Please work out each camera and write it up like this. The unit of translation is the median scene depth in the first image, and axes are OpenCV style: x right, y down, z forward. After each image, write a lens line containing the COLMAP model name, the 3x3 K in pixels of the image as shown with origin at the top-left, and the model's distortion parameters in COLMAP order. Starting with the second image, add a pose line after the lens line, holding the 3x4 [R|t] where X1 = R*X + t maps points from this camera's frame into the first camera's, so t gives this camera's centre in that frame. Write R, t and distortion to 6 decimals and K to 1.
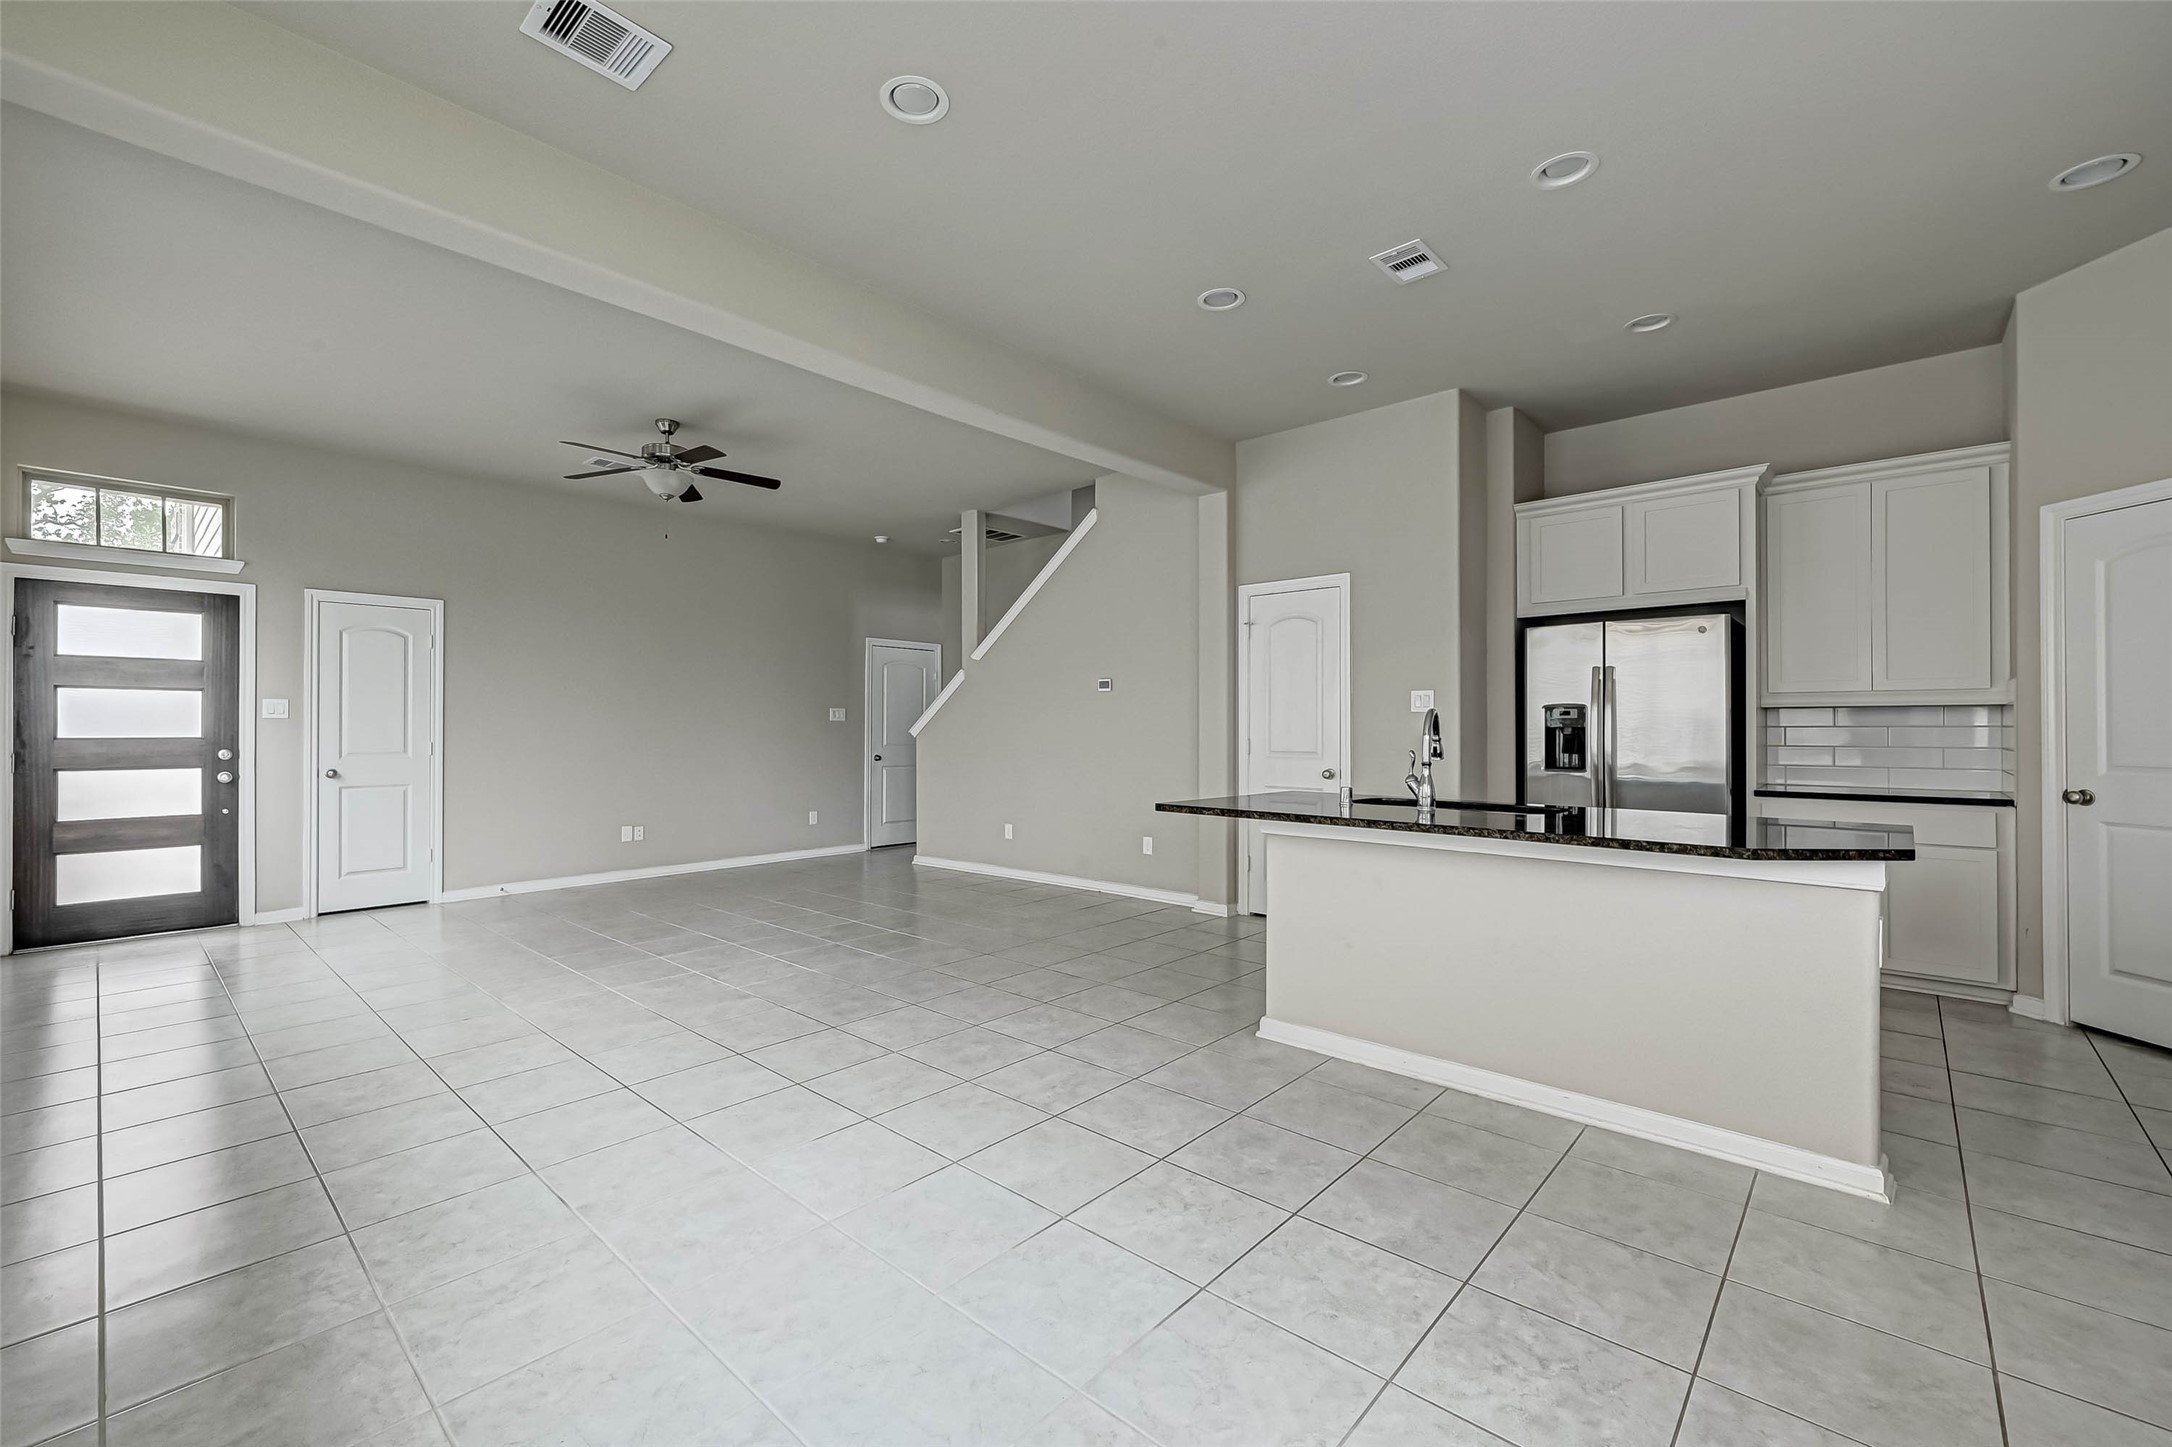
lens RADIAL K [[892.8, 0, 1081.4], [0, 892.8, 719.1], [0, 0, 1]] dist [0.001845, -0.000135]
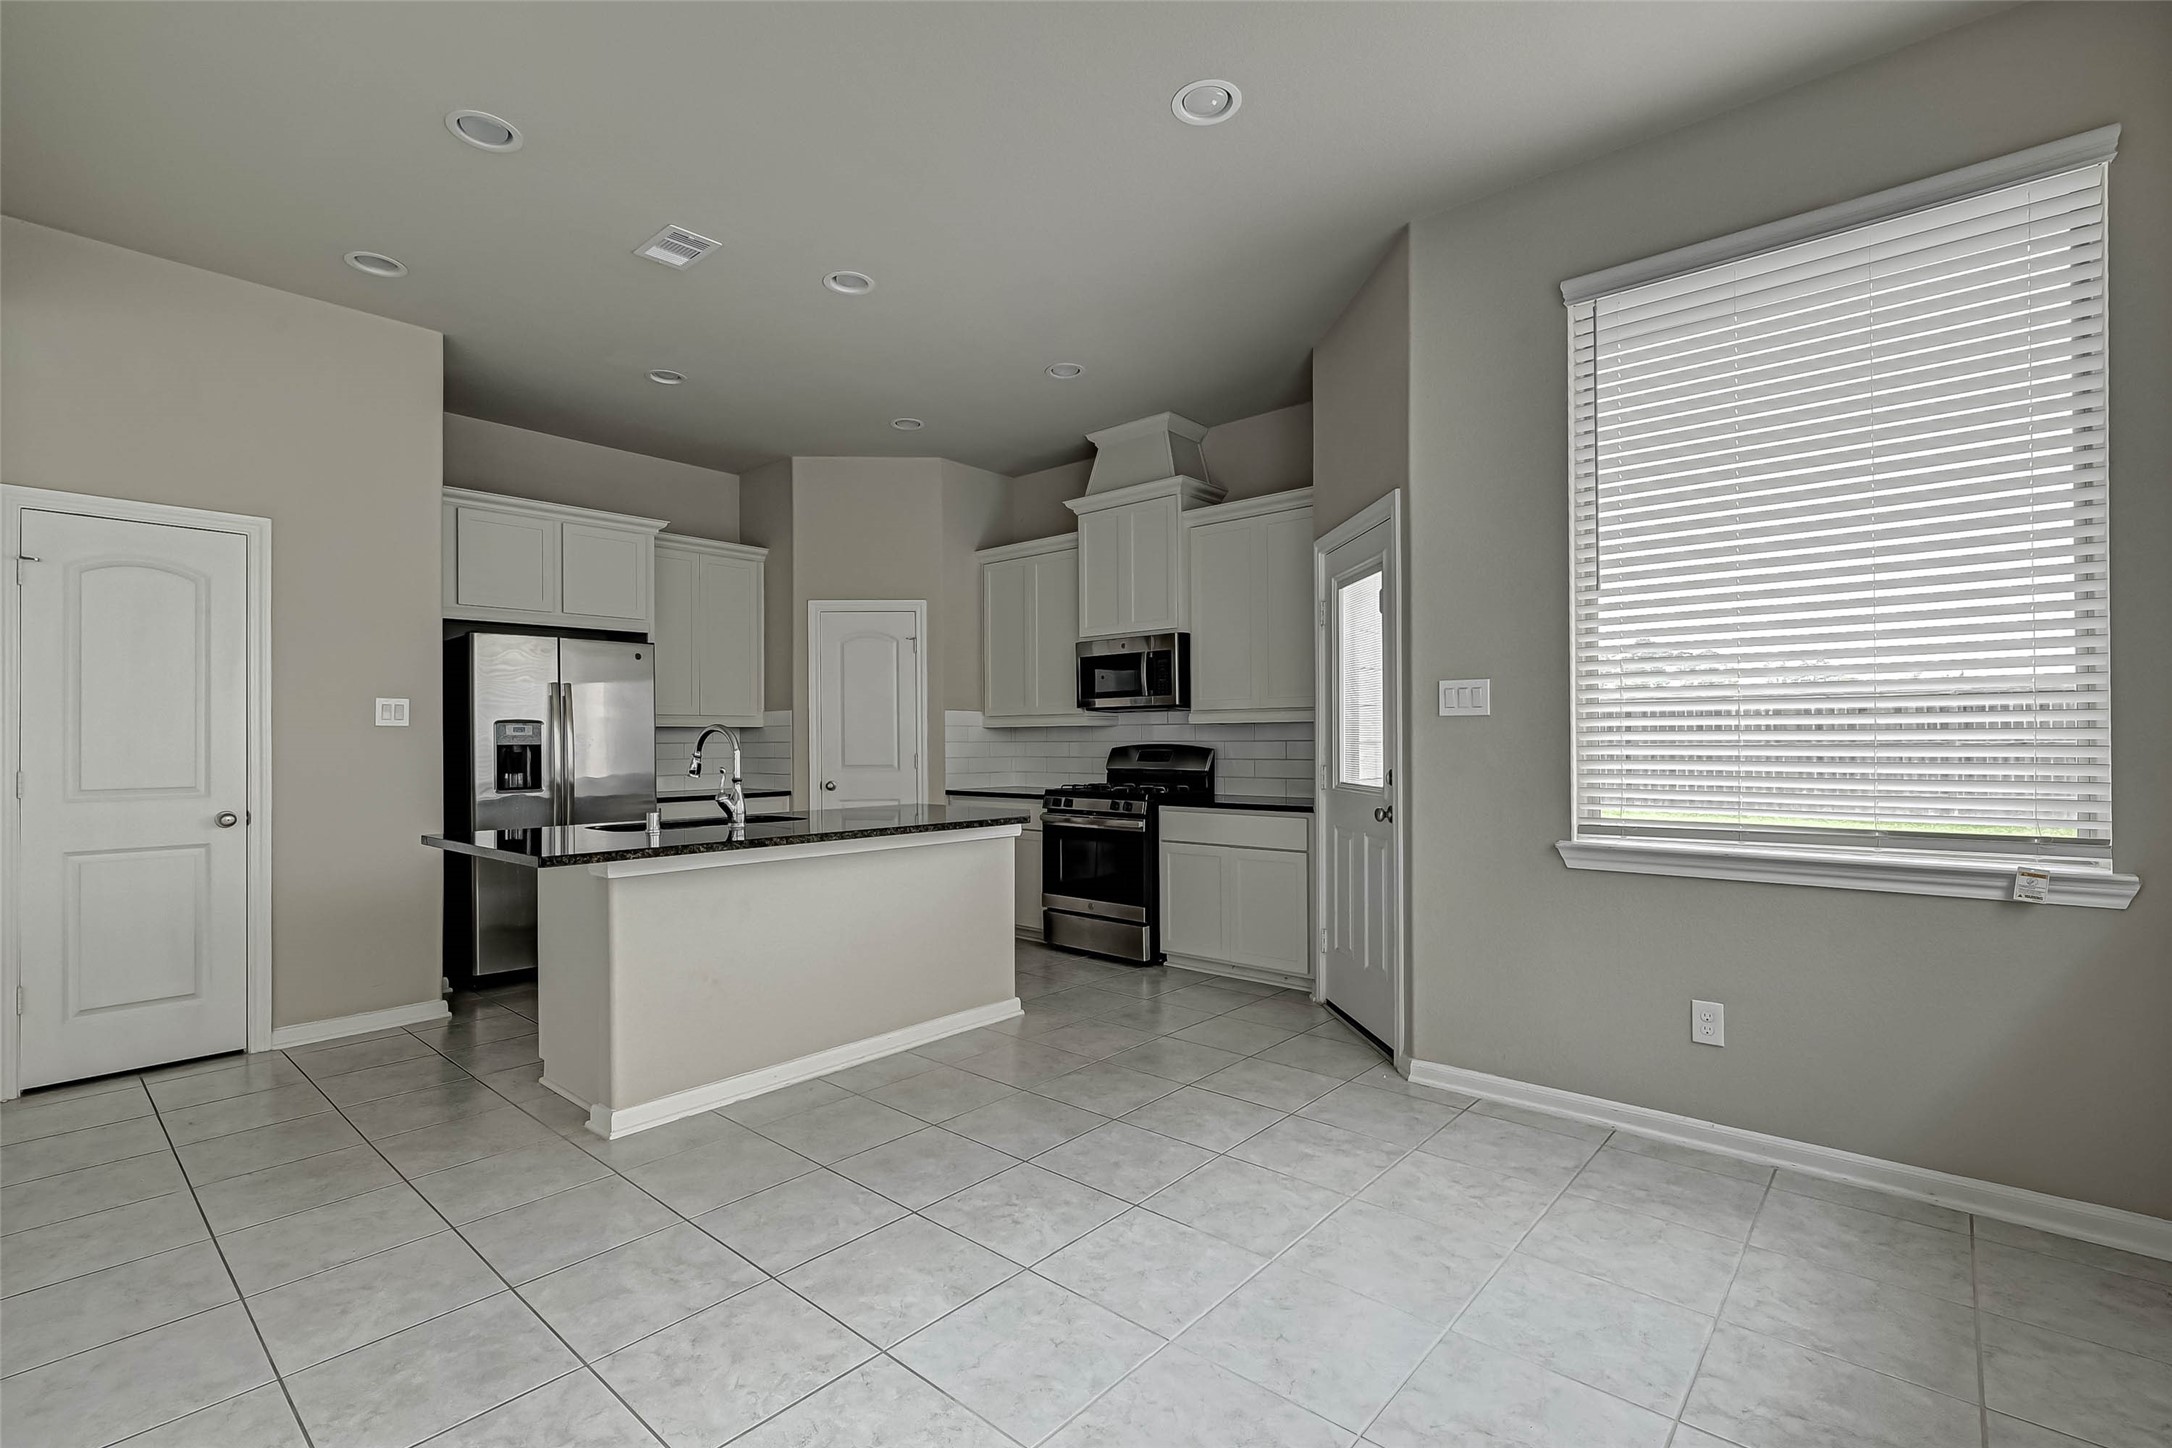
lens RADIAL K [[999.2, 0, 1018.6], [0, 999.2, 725.0], [0, 0, 1]] dist [-0.002093, 0.000333]
pose [[0.013888, 0.014296, 0.999801, -0.564727], [-0.001185, 0.999897, -0.014280, 0.003172], [-0.999903, -0.000987, 0.013903, 0.525054]]
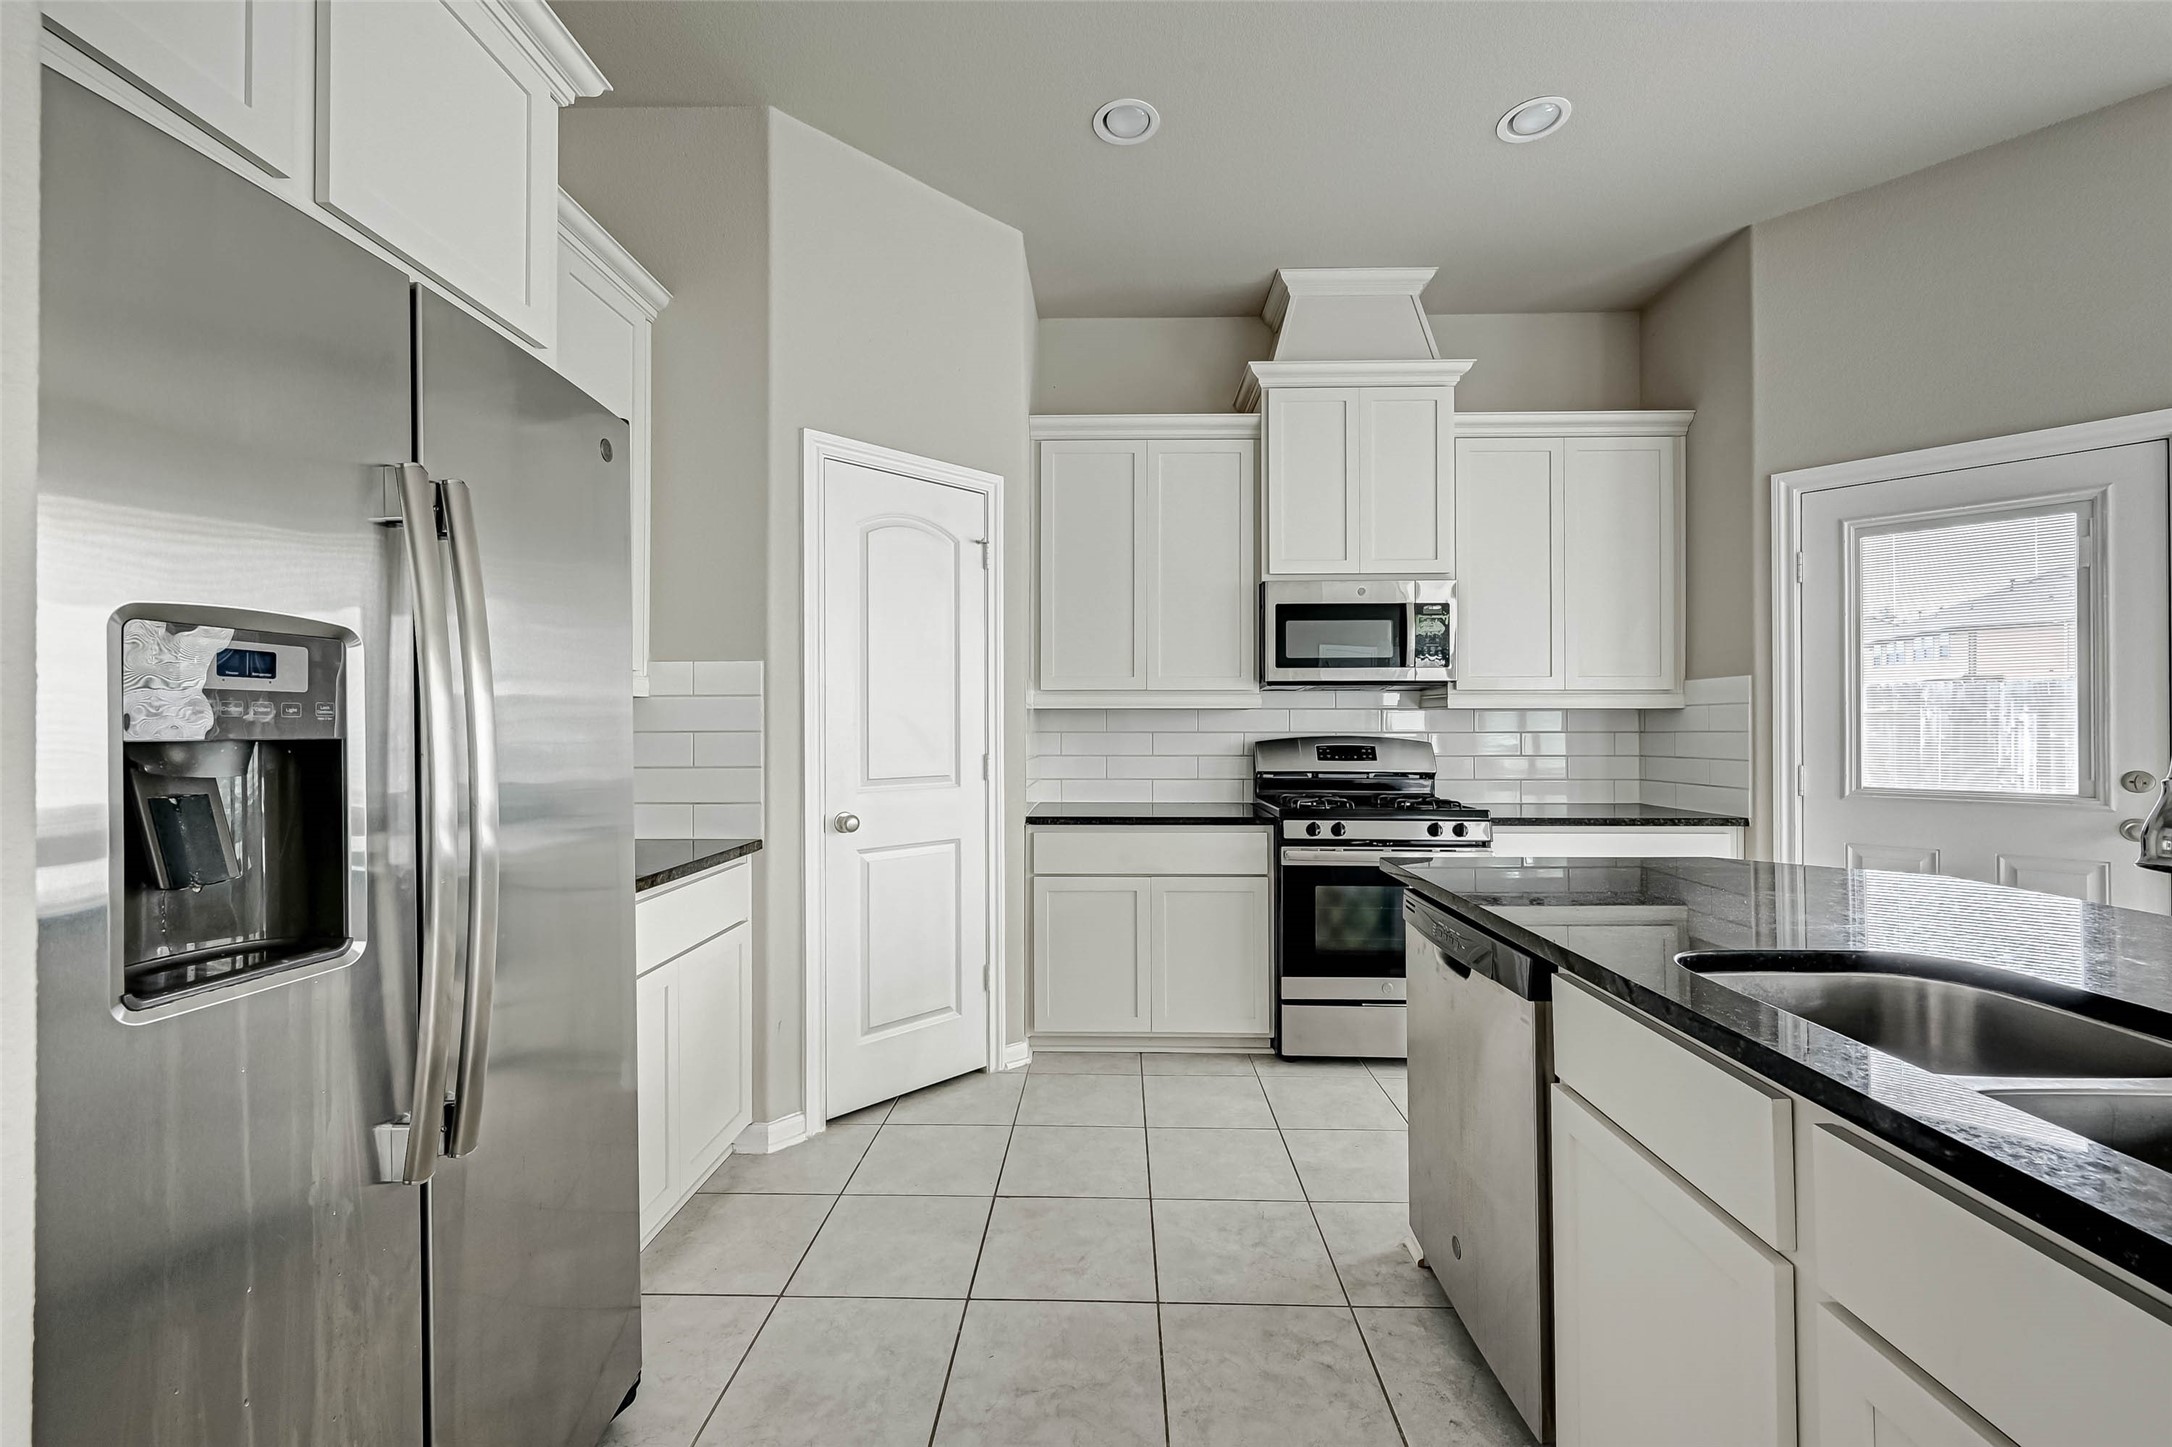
lens RADIAL K [[892.8, 0, 1108.1], [0, 892.8, 724.9], [0, 0, 1]] dist [0.001845, -0.000135]
pose [[-0.664213, 0.001581, 0.747542, 0.330671], [-0.006740, 0.999944, -0.008103, 0.006780], [-0.747513, -0.010421, -0.664165, 1.122406]]
